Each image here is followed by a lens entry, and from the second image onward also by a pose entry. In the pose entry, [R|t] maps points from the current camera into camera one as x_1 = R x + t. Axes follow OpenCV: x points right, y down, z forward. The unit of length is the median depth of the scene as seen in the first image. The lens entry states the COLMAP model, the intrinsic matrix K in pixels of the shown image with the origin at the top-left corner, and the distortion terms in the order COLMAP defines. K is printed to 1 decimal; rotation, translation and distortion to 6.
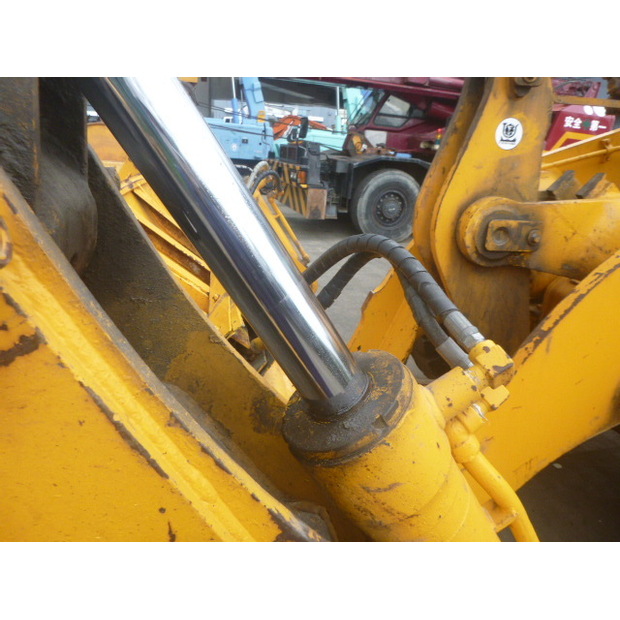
lens RADIAL K [[462.1, 0, 311.6], [0, 462.1, 312.8], [0, 0, 1]] dist [-0.021274, -0.008118]
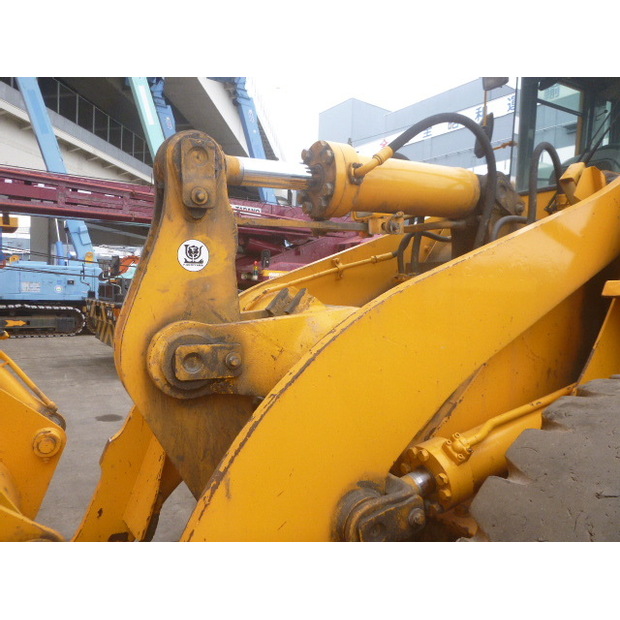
lens RADIAL K [[462.1, 0, 308.3], [0, 462.1, 310.4], [0, 0, 1]] dist [-0.021274, -0.008118]
pose [[0.948852, -0.071767, 0.307457, 0.348155], [0.154249, 0.955064, -0.253100, -0.004465], [-0.275476, 0.287579, 0.917285, 0.092286]]
